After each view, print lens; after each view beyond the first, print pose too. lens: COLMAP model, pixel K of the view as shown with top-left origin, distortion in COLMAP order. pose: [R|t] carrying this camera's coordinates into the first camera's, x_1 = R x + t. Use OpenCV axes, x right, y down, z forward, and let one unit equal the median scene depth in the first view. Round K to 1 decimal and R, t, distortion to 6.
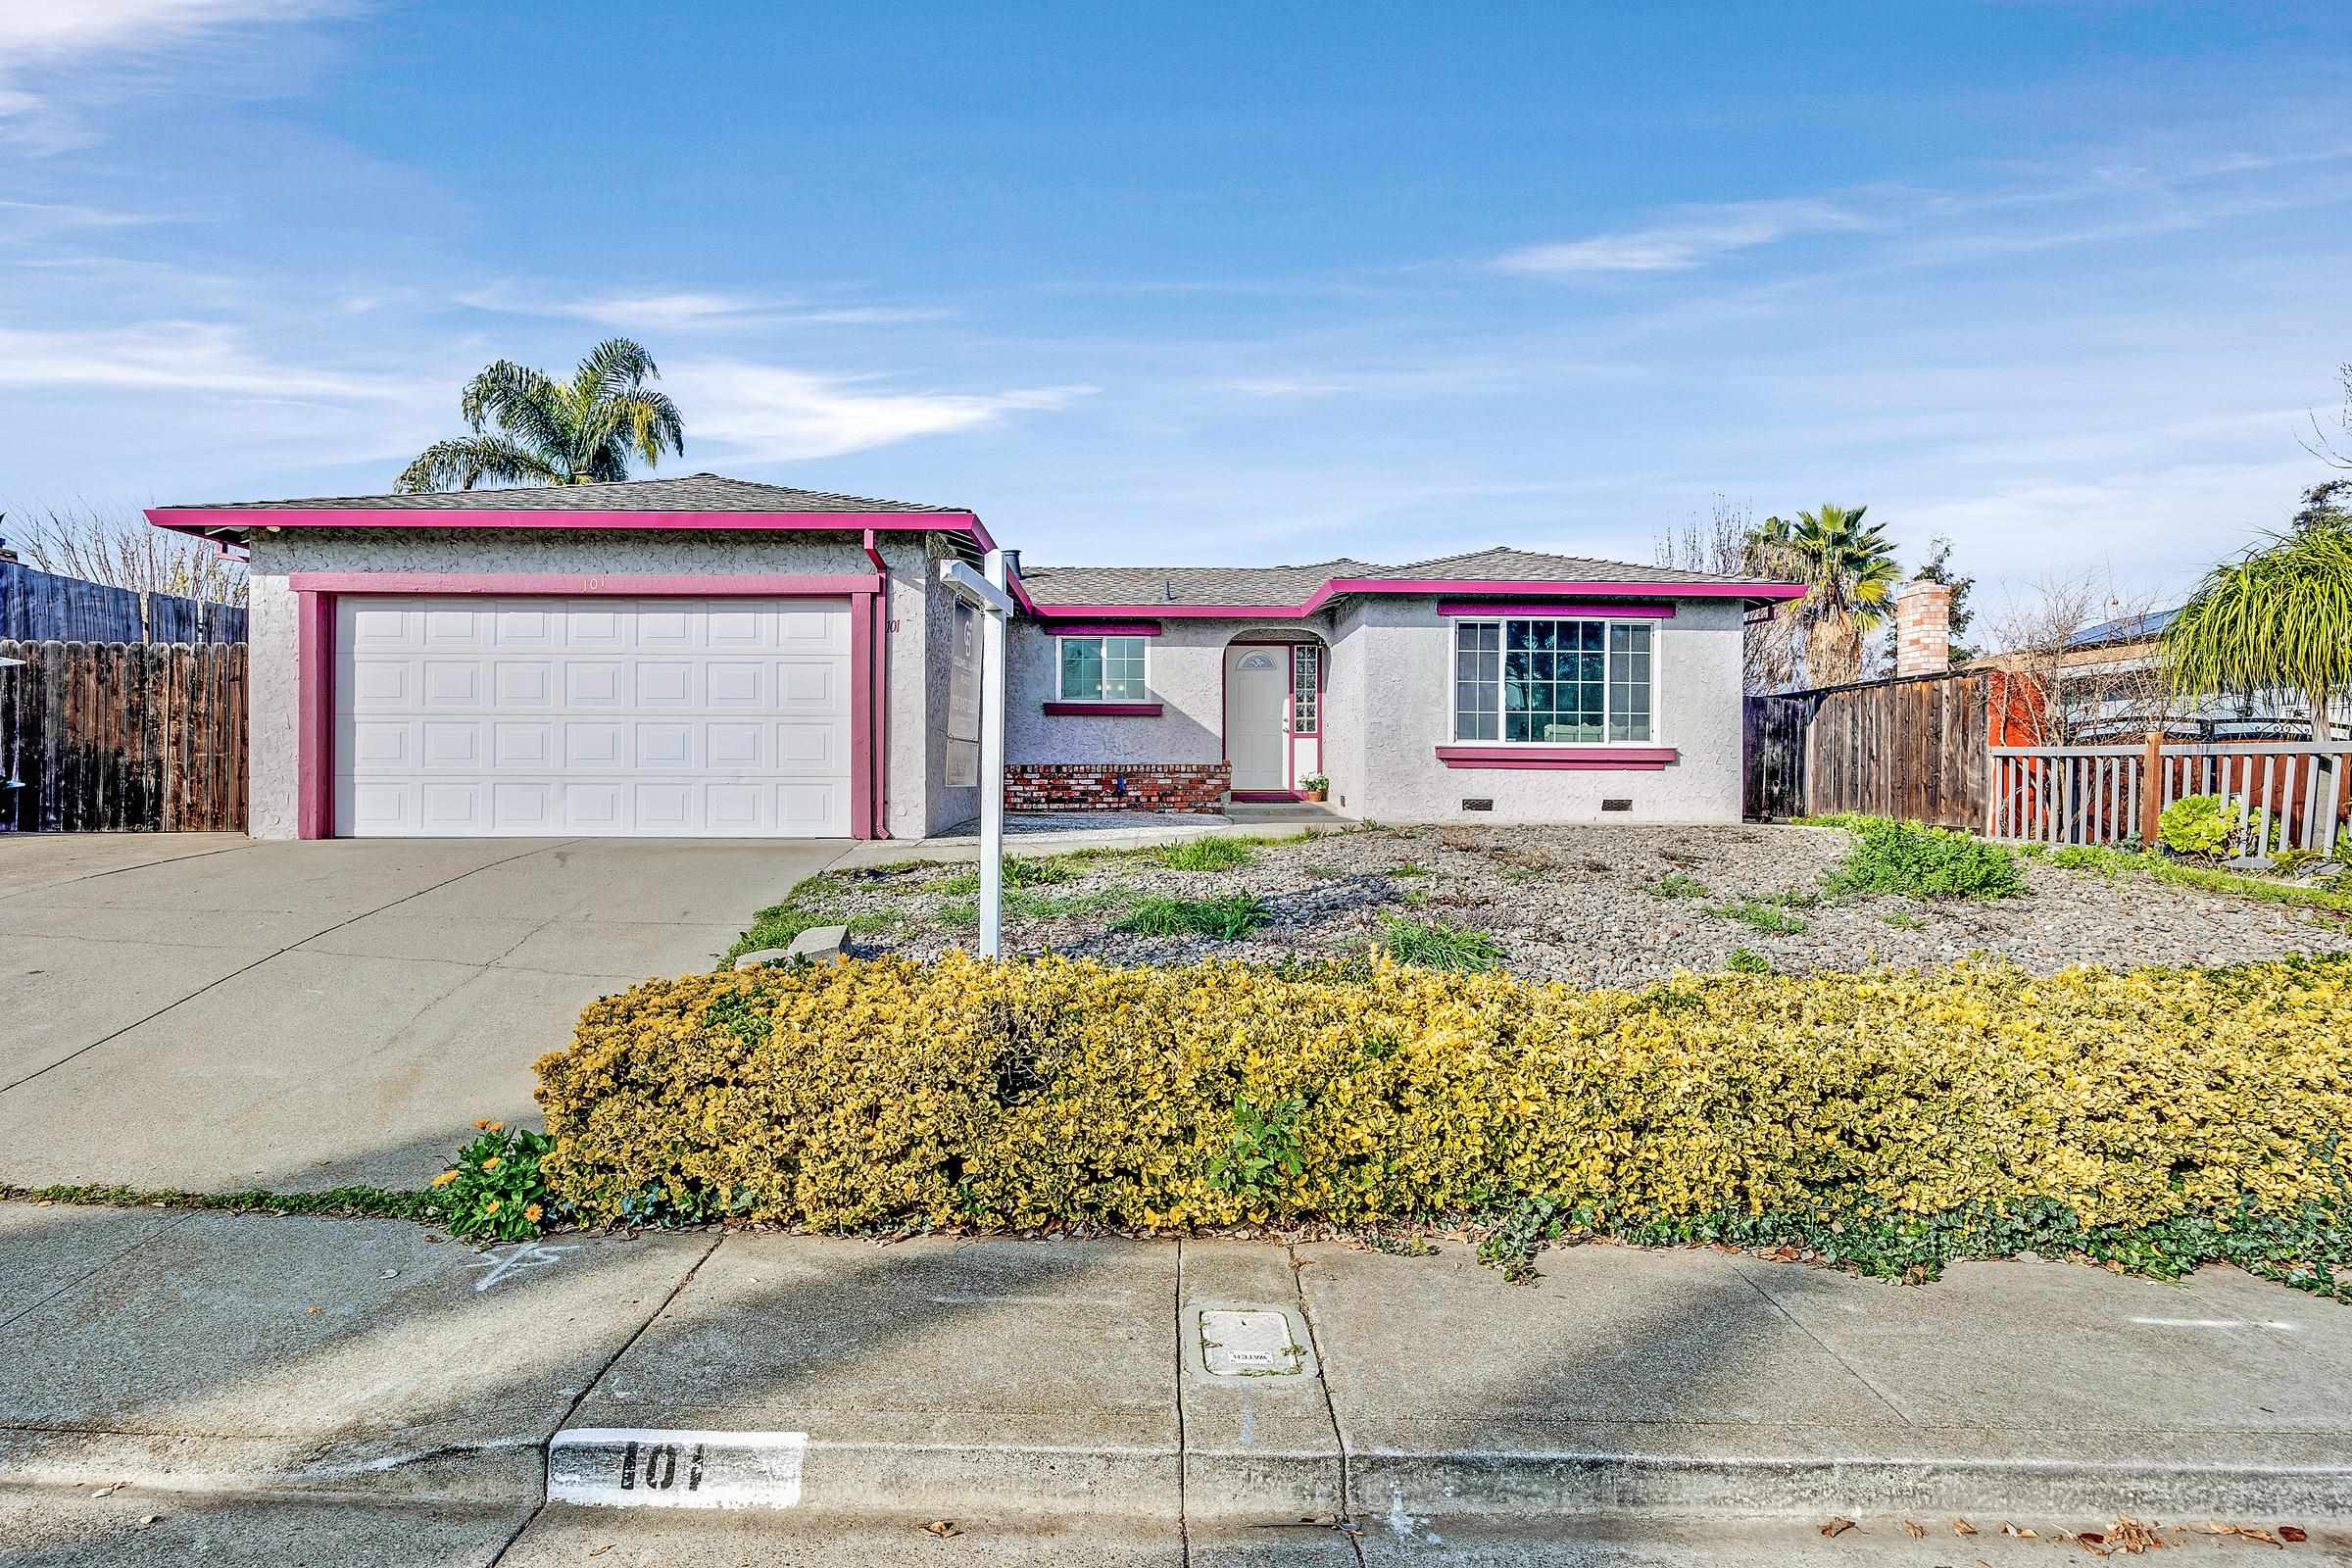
lens RADIAL K [[1270.1, 0, 1142.4], [0, 1270.1, 785.7], [0, 0, 1]] dist [-0.008317, -0.001937]
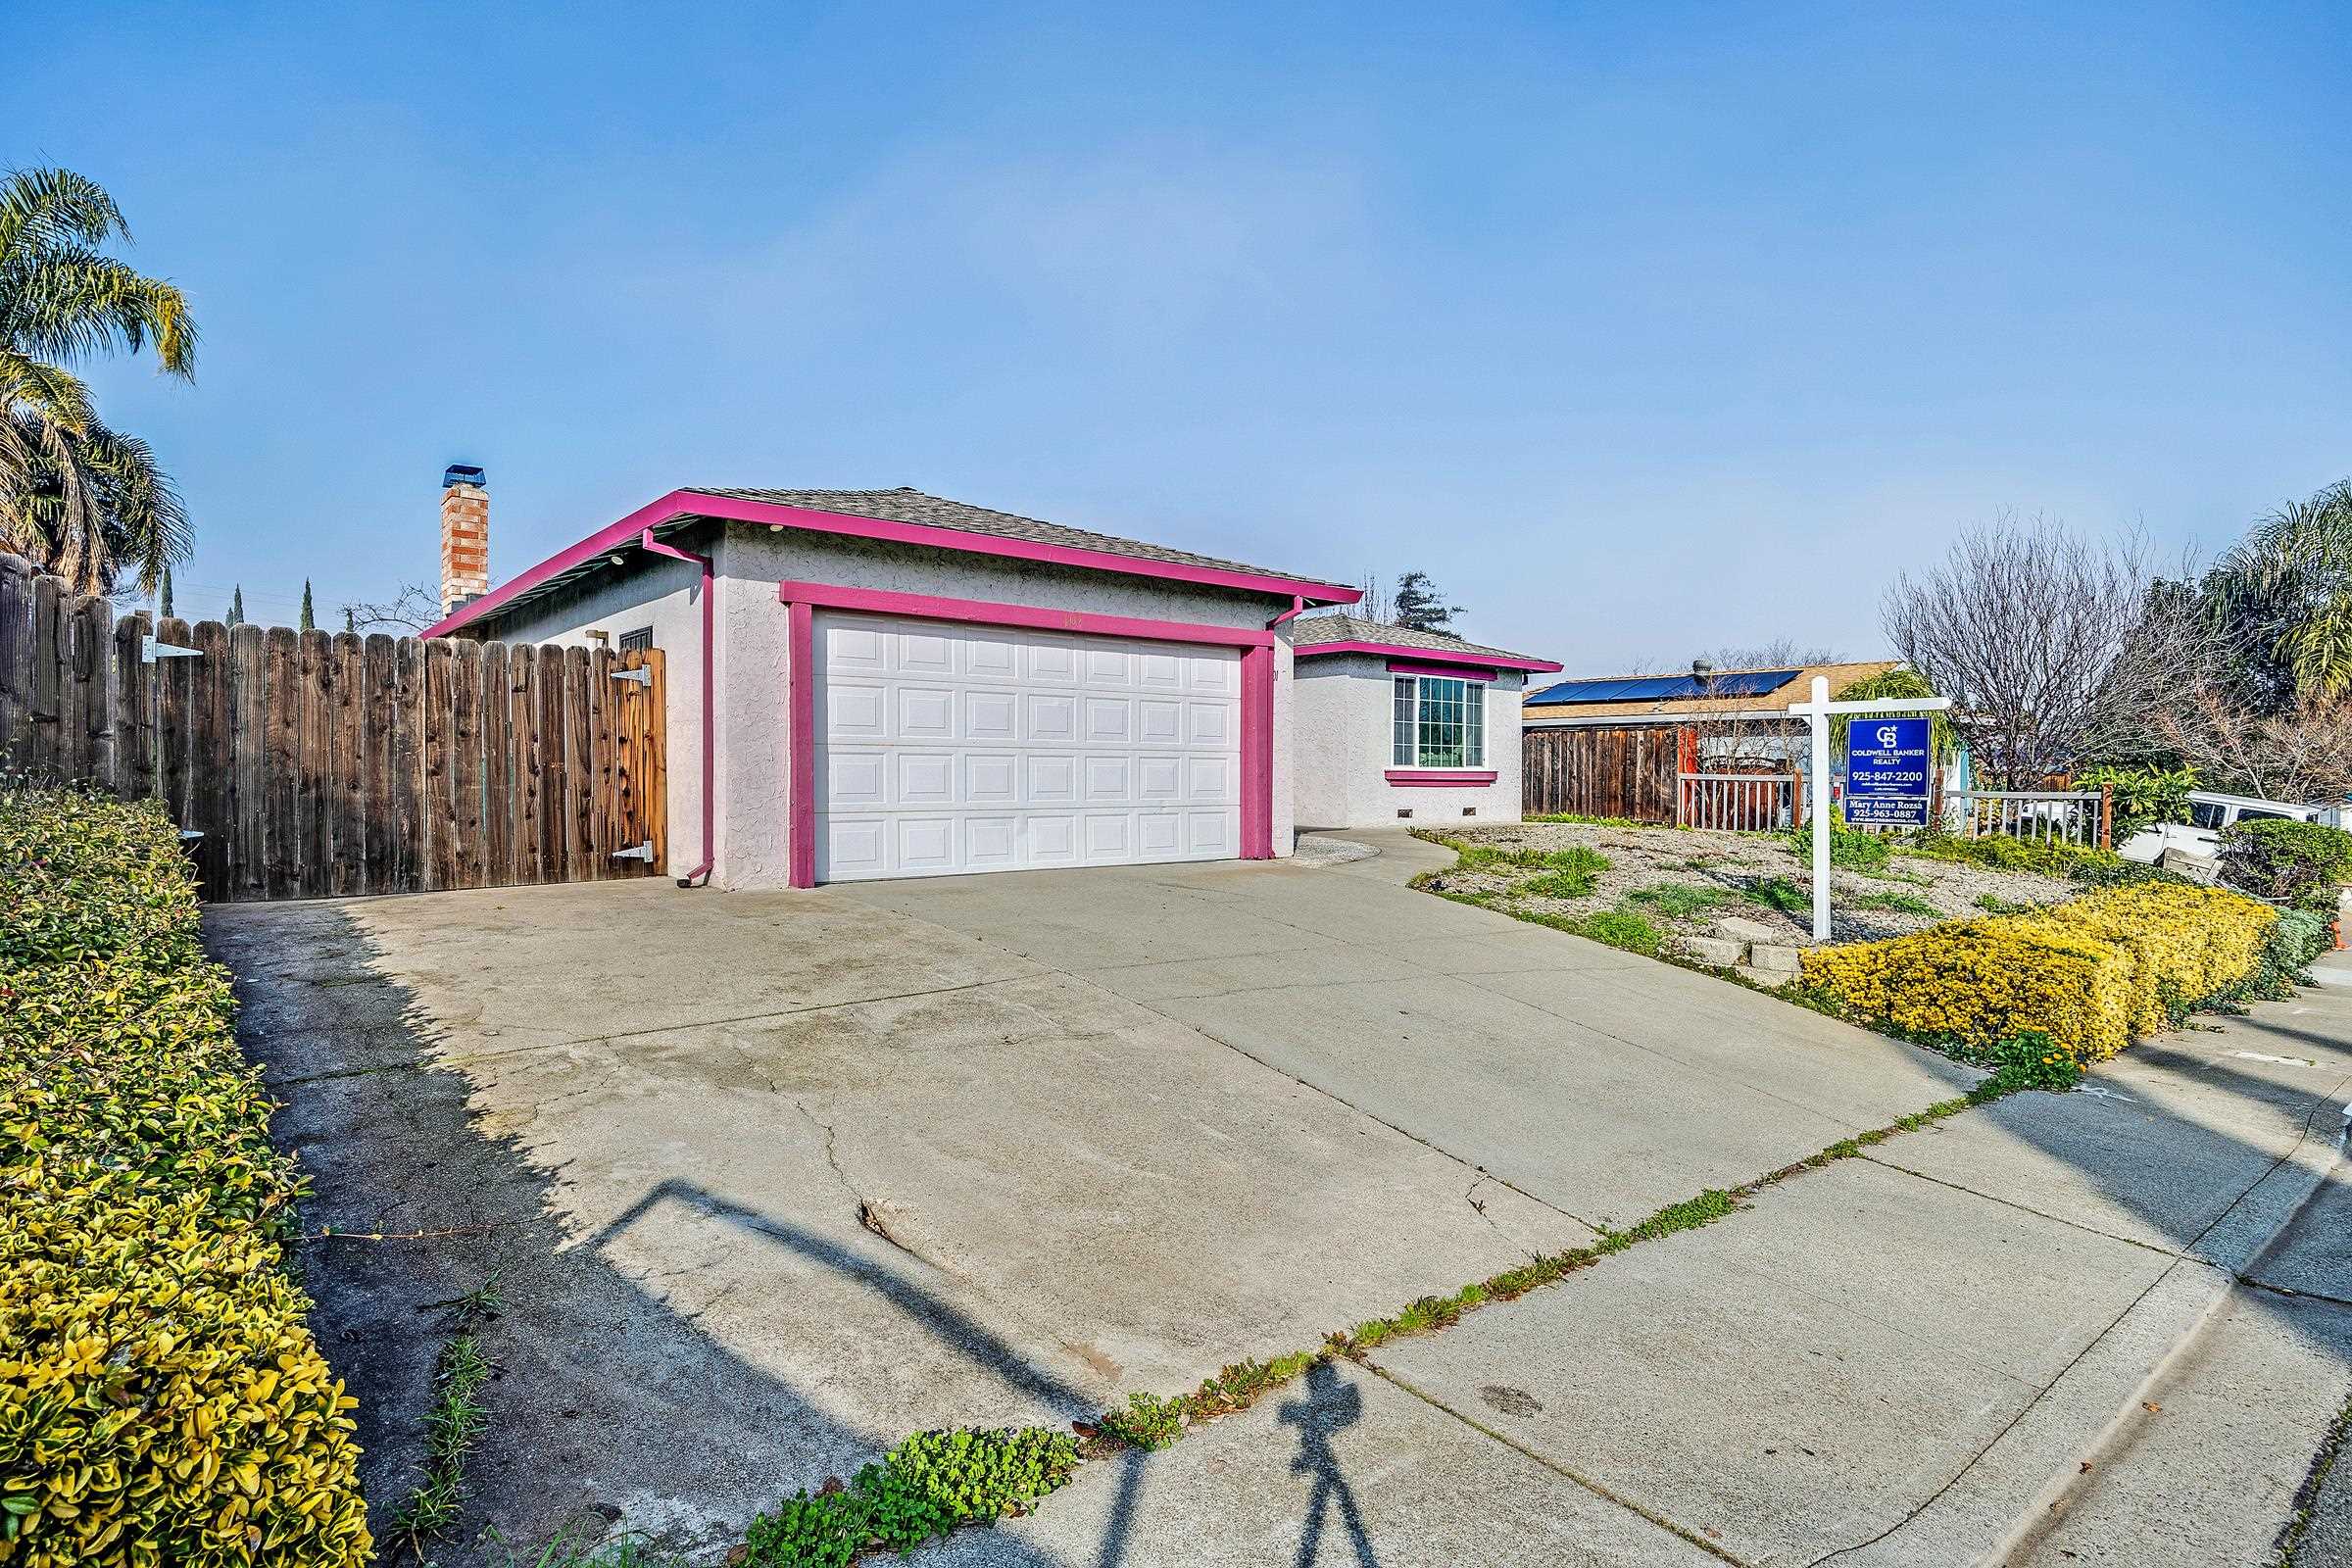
lens RADIAL K [[1270.1, 0, 1169.9], [0, 1270.1, 781.3], [0, 0, 1]] dist [-0.008317, -0.001937]
pose [[0.770075, -0.005269, 0.637931, -0.783613], [0.002082, 0.999981, 0.005746, -0.027256], [-0.637950, -0.003097, 0.770072, 0.124151]]
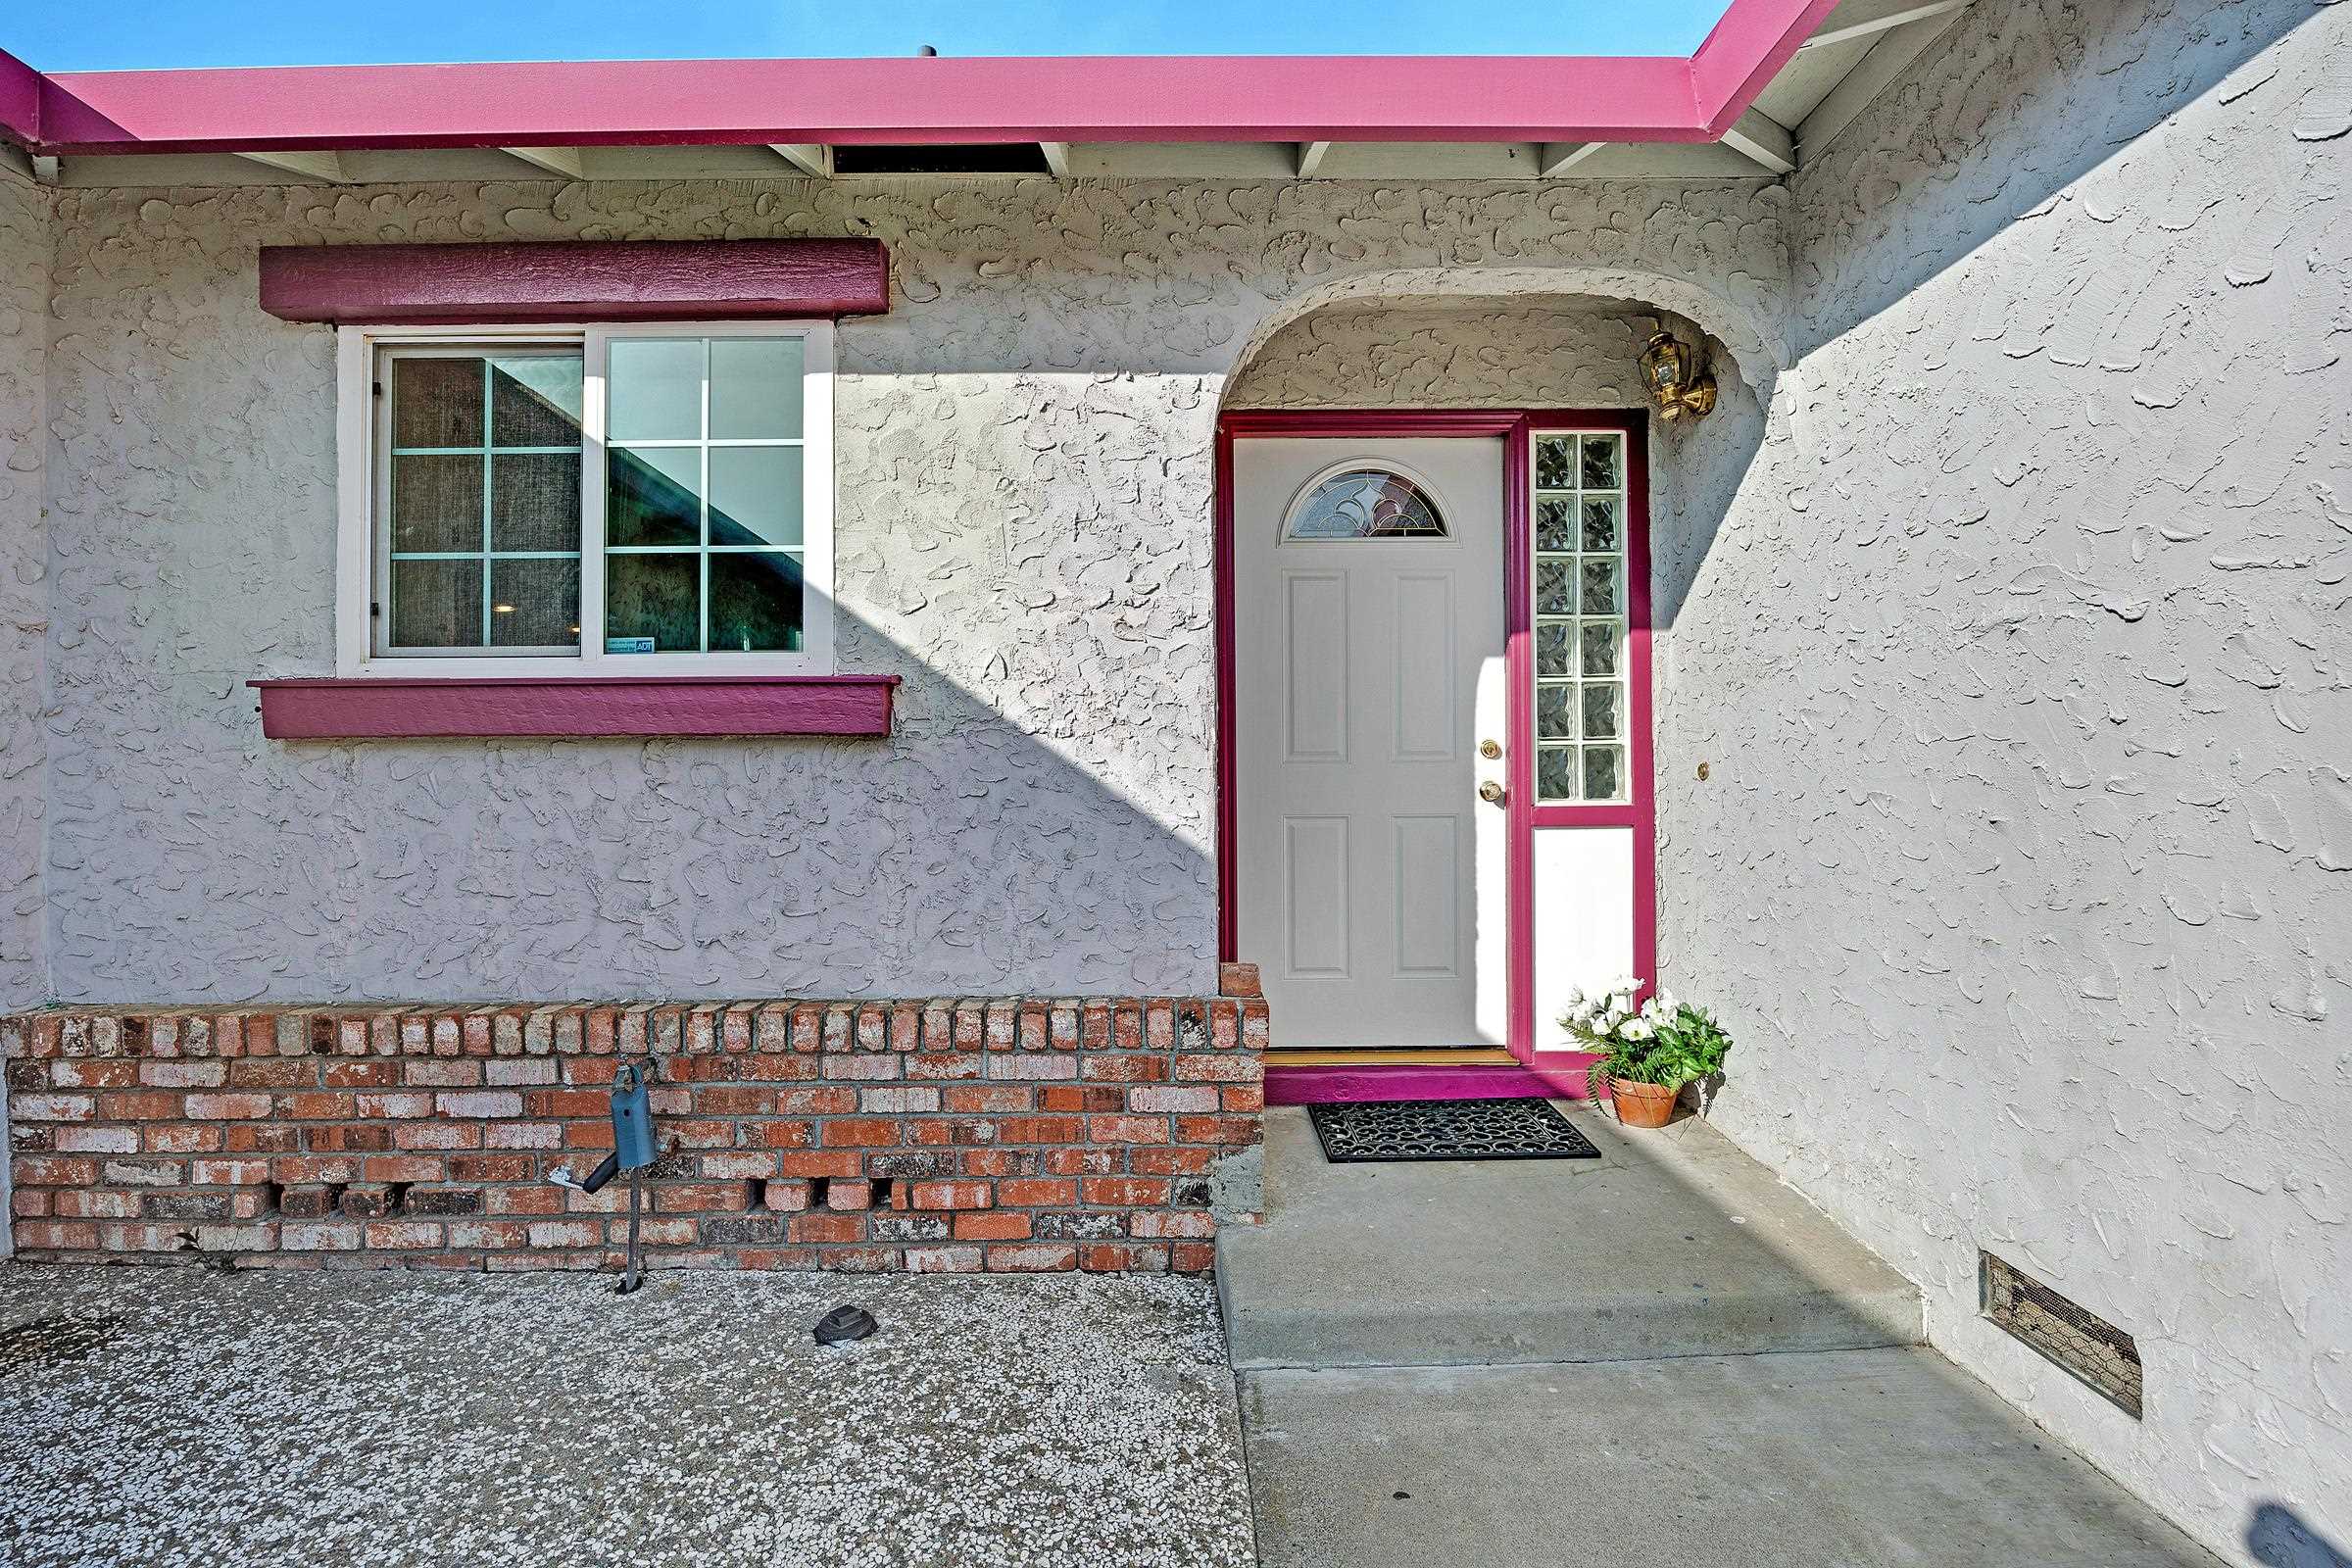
lens RADIAL K [[1261.2, 0, 1176.8], [0, 1261.2, 773.5], [0, 0, 1]] dist [-0.019767, -0.000292]
pose [[0.999953, -0.006711, 0.007008, 0.064580], [0.006778, 0.999930, -0.009661, -0.055175], [-0.006942, 0.009708, 0.999929, 0.934915]]
